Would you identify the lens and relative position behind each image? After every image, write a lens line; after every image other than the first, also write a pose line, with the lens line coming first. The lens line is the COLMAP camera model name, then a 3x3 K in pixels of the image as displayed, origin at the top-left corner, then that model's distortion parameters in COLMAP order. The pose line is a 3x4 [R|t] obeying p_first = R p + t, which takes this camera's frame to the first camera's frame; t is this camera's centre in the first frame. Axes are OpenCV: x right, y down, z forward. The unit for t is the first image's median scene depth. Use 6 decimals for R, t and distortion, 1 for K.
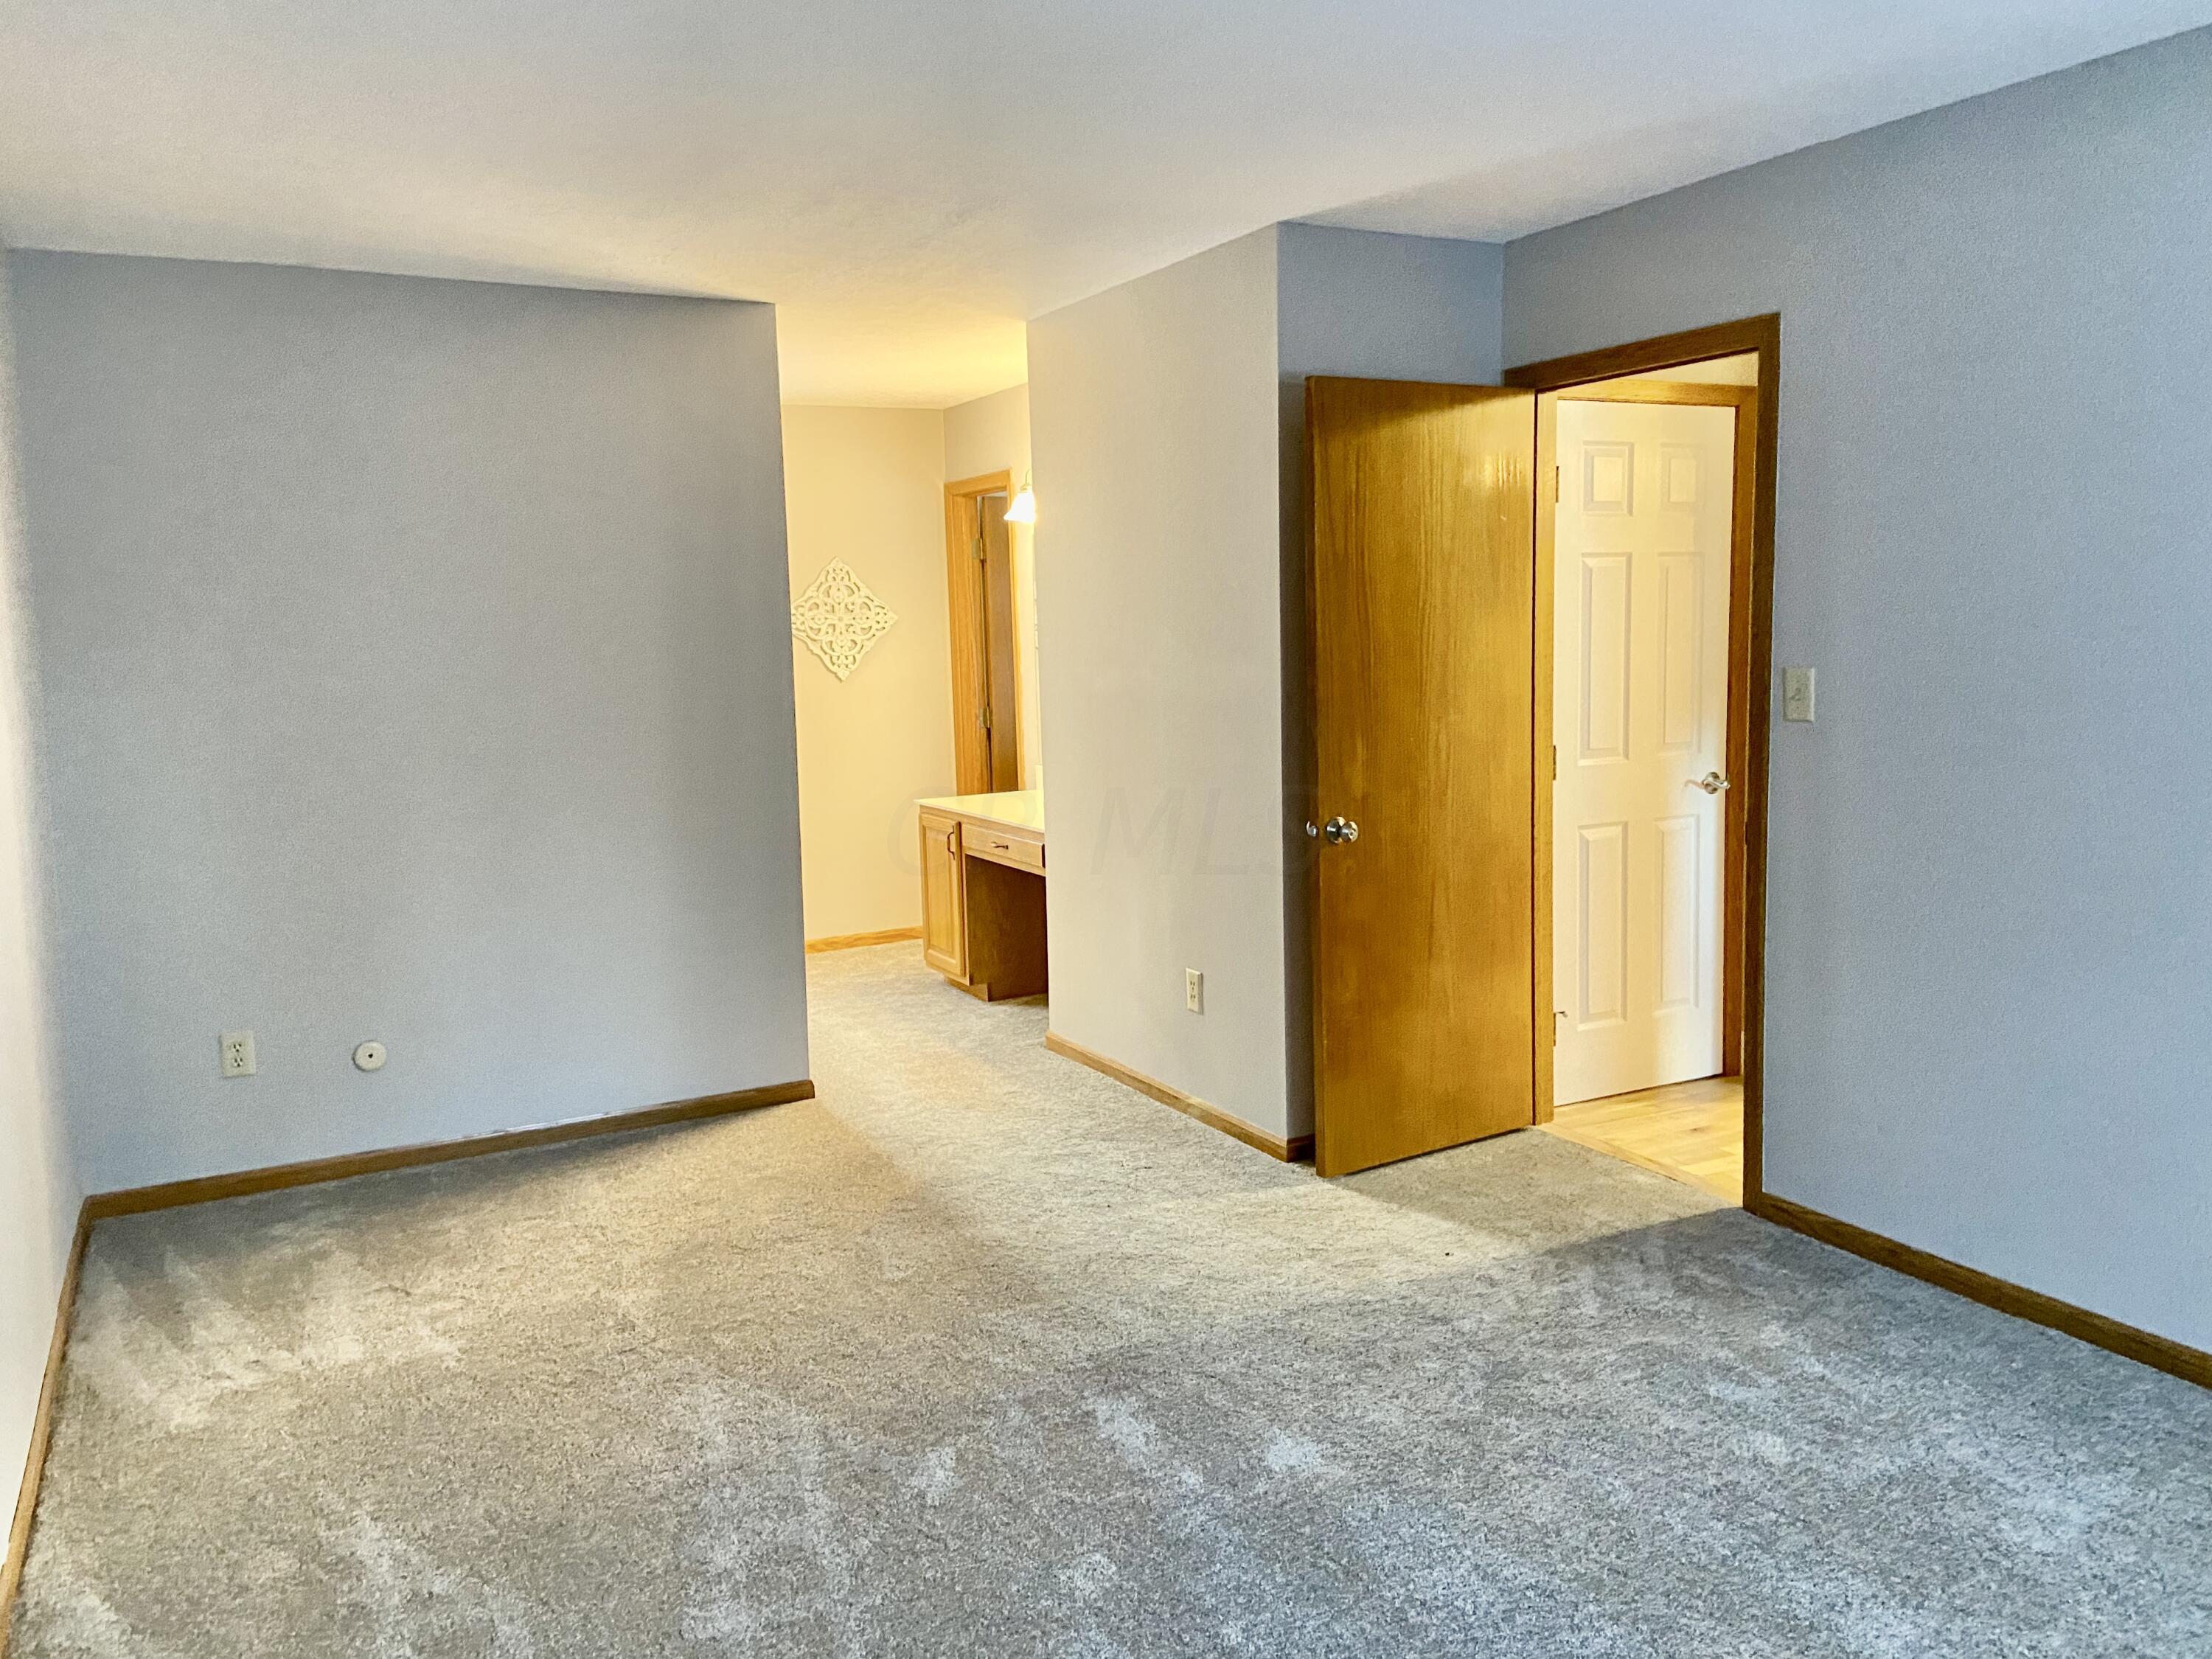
lens RADIAL K [[1670.6, 0, 1106.0], [0, 1670.6, 829.5], [0, 0, 1]] dist [0.004155, 0.000724]
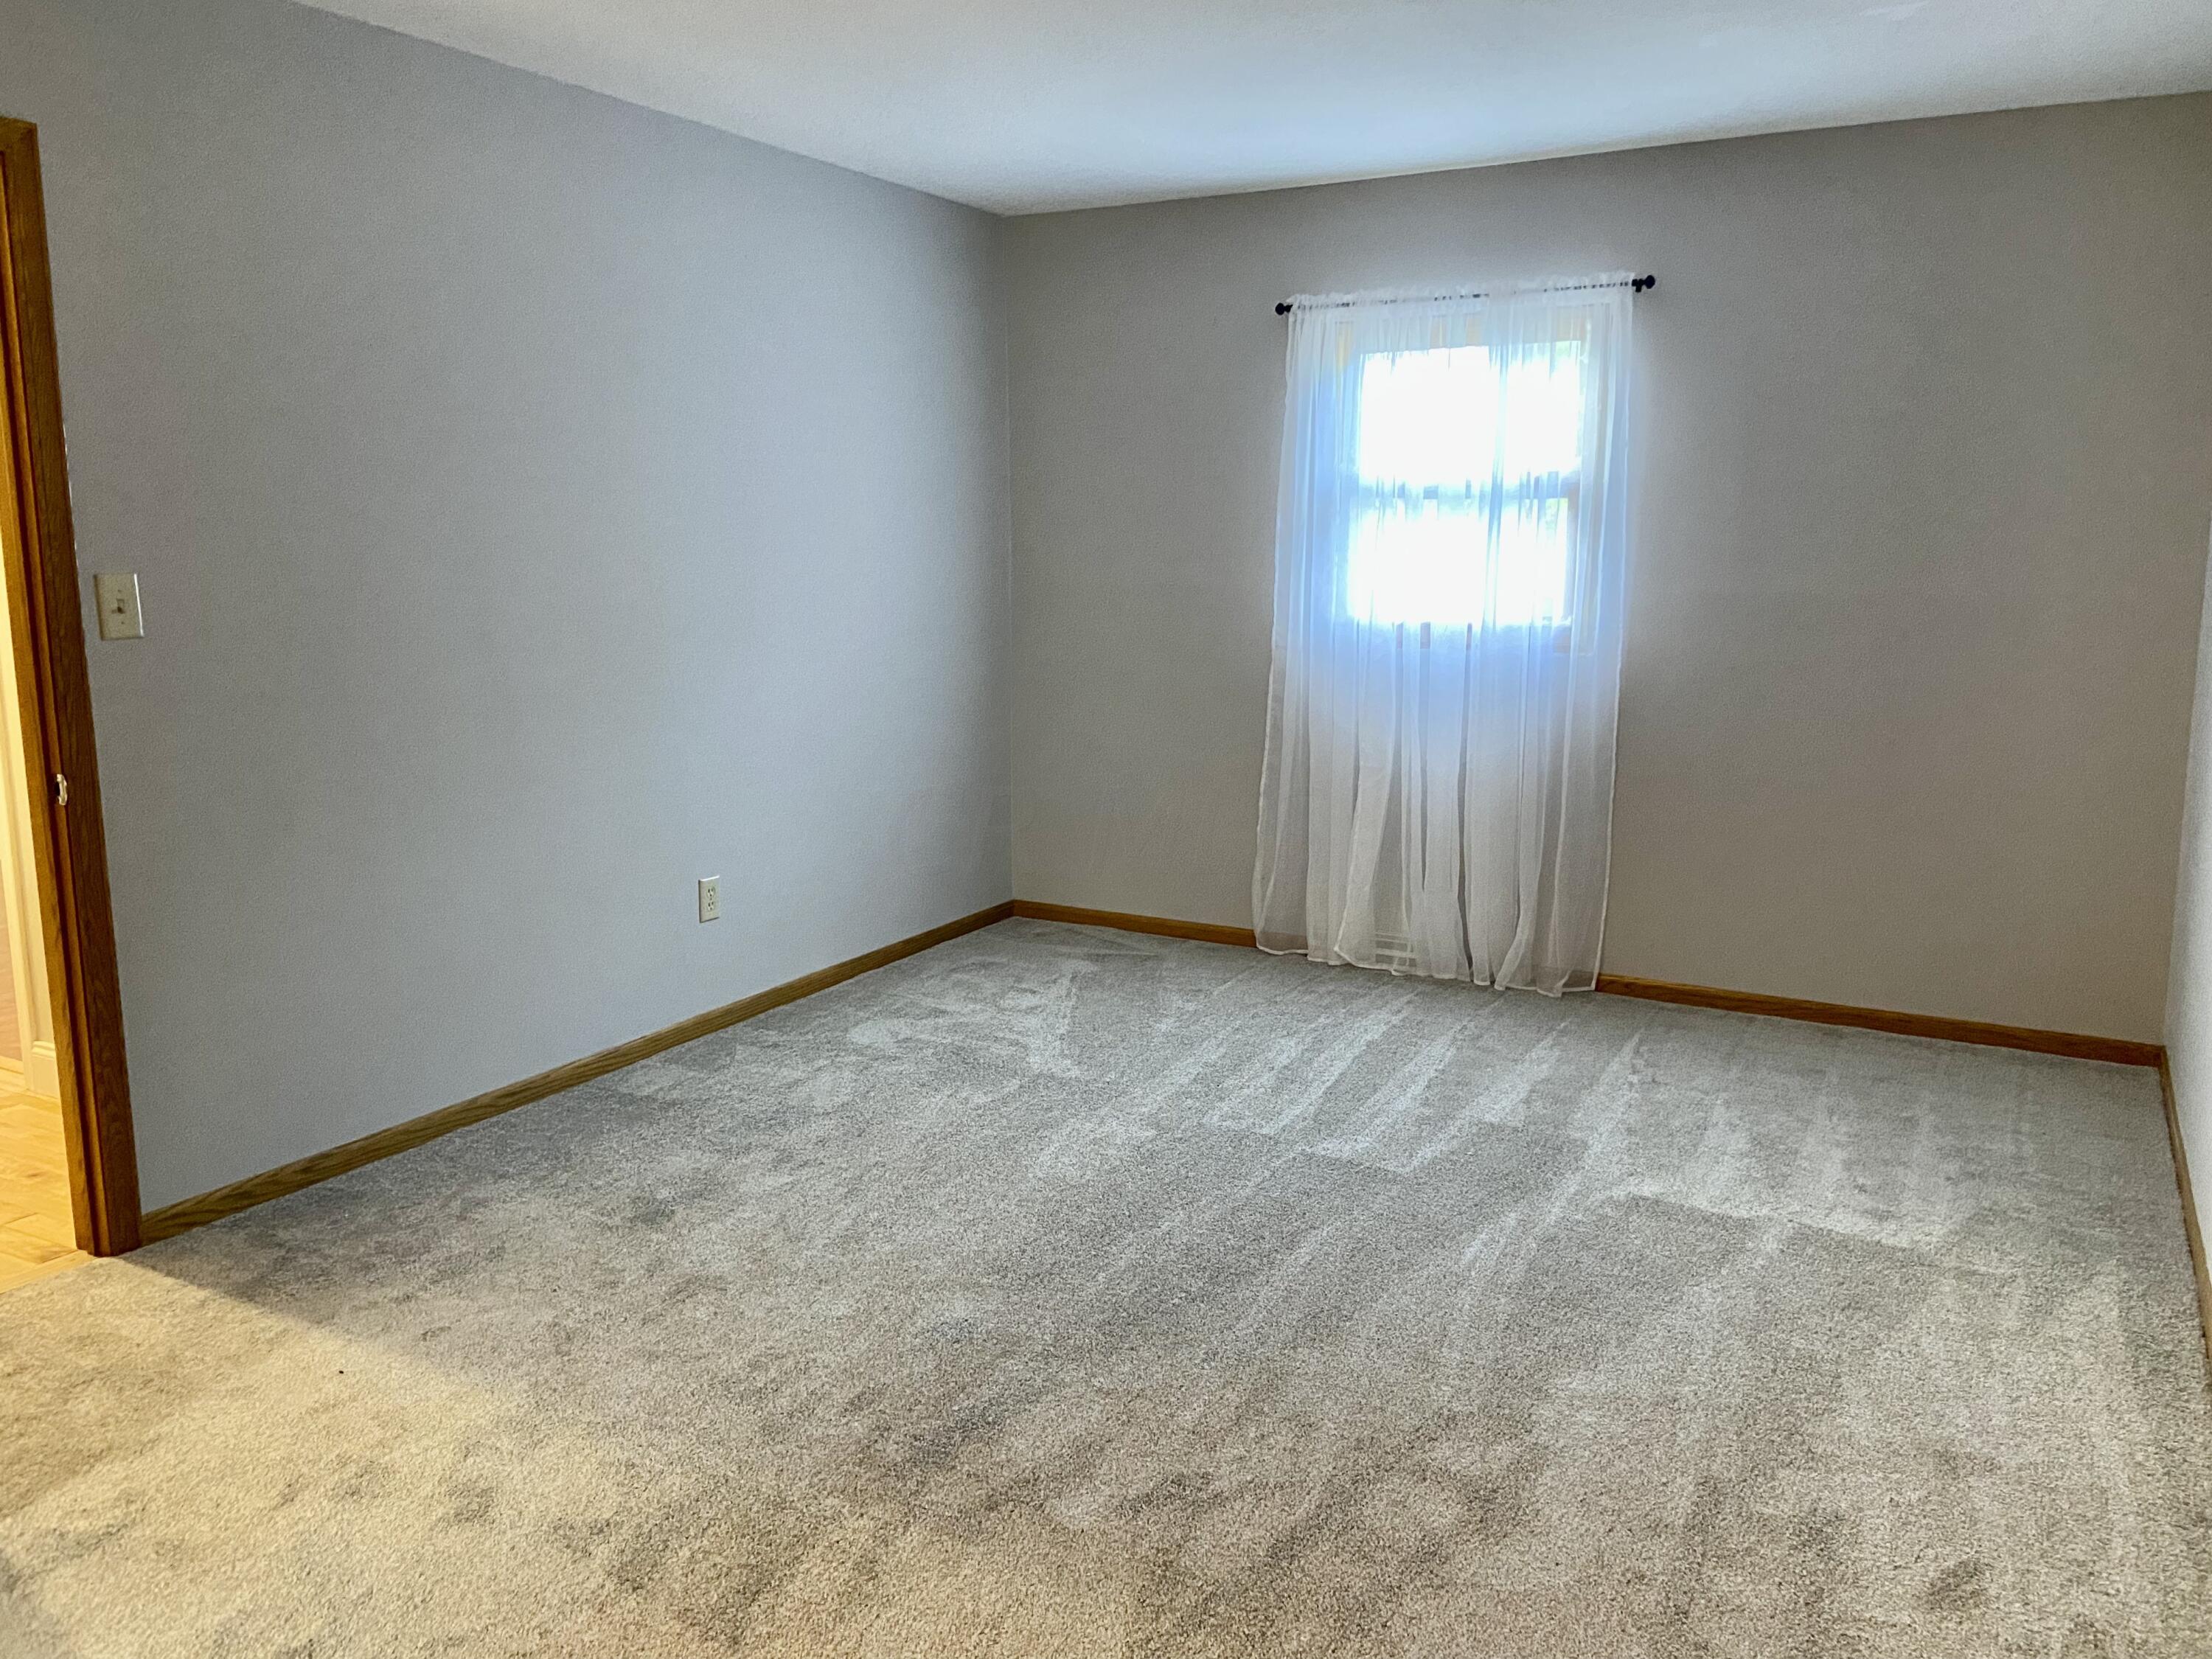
lens RADIAL K [[1670.6, 0, 1106.0], [0, 1670.6, 829.5], [0, 0, 1]] dist [0.004155, 0.000724]
pose [[-0.546741, -0.122480, 0.828295, -0.555116], [0.116058, 0.968609, 0.219835, -0.099153], [-0.829220, 0.216323, -0.515363, 1.040116]]
